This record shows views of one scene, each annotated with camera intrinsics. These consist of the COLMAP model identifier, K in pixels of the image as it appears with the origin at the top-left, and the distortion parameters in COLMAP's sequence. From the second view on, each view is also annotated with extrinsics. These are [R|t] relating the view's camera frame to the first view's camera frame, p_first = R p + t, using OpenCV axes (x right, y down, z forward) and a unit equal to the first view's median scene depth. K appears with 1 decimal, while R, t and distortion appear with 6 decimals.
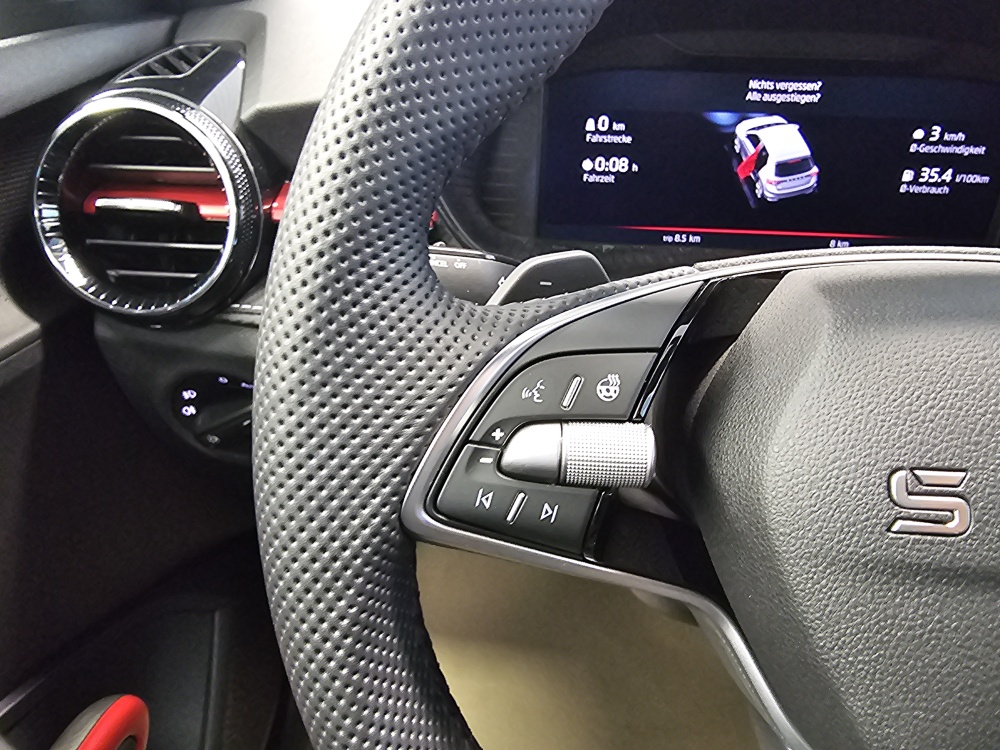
lens RADIAL K [[700.5, 0, 504.7], [0, 700.5, 362.9], [0, 0, 1]] dist [-0.007501, -0.000321]
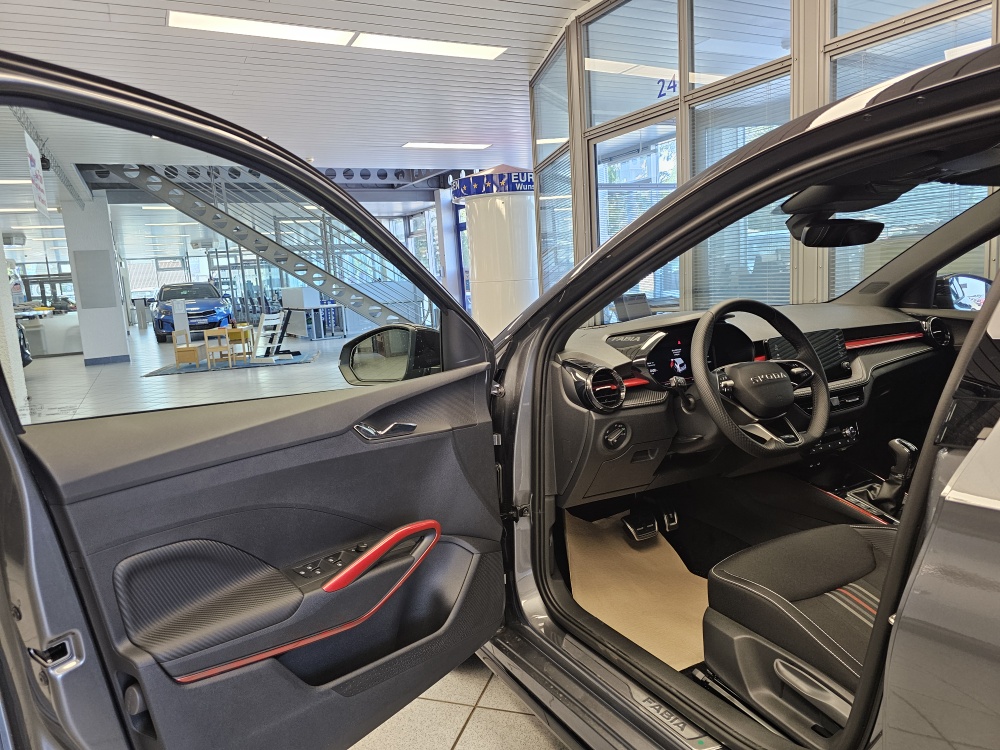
lens RADIAL K [[674.3, 0, 505.5], [0, 674.3, 373.3], [0, 0, 1]] dist [0.073638, -0.076069]
pose [[0.828313, -0.149198, 0.540035, -3.343668], [0.340467, 0.899541, -0.273694, 0.678423], [-0.444949, 0.410568, 0.795899, -2.299253]]
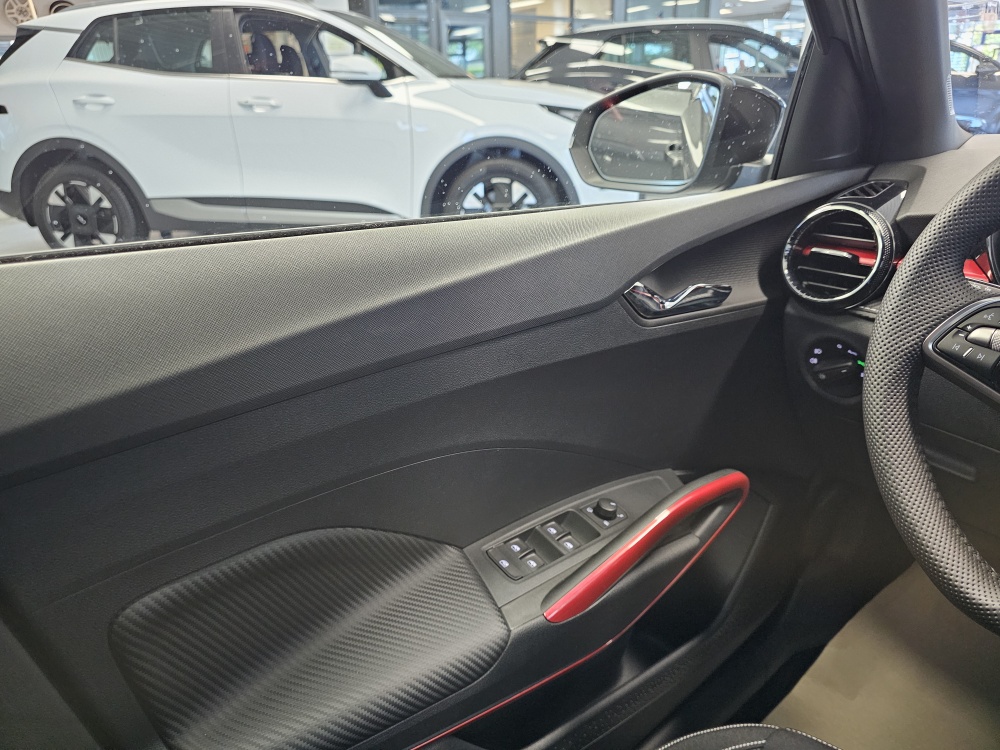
lens RADIAL K [[672.8, 0, 495.4], [0, 672.8, 363.1], [0, 0, 1]] dist [0.064512, -0.075123]
pose [[0.671147, 0.234022, -0.703416, 0.302221], [-0.326824, 0.945082, 0.002591, 0.381679], [0.665392, 0.228154, 0.710773, -0.985766]]
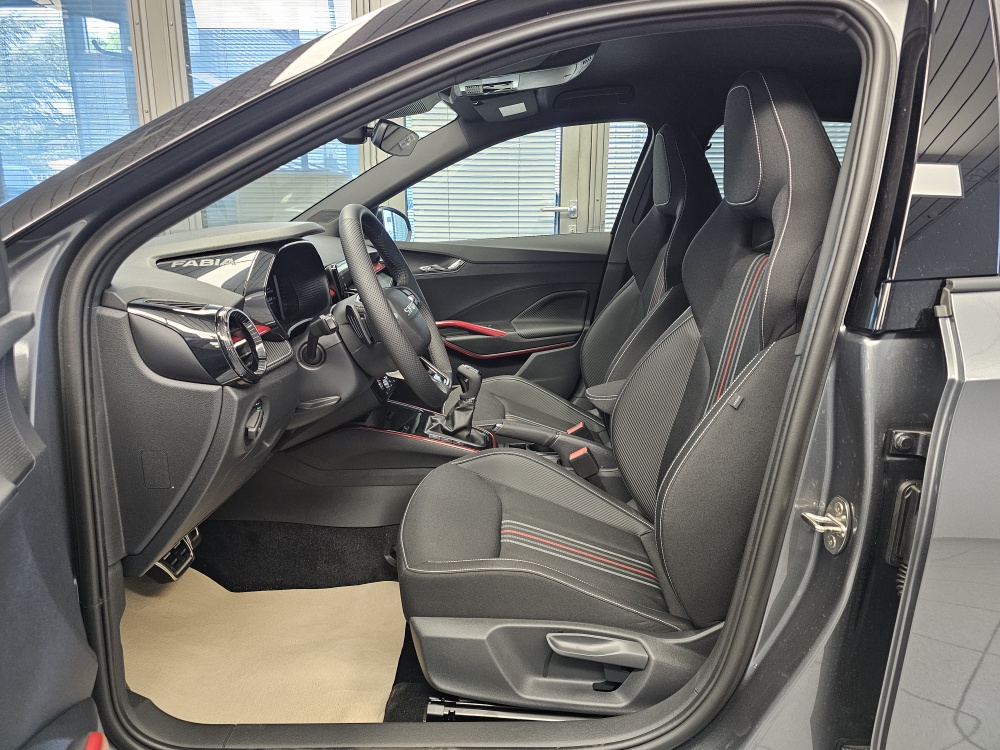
lens RADIAL K [[672.8, 0, 495.4], [0, 672.8, 363.1], [0, 0, 1]] dist [0.064512, -0.075123]
pose [[-0.082000, -0.249913, 0.964790, -3.012448], [0.478640, 0.839228, 0.258069, -0.331544], [-0.874174, 0.482949, 0.050802, -0.038642]]
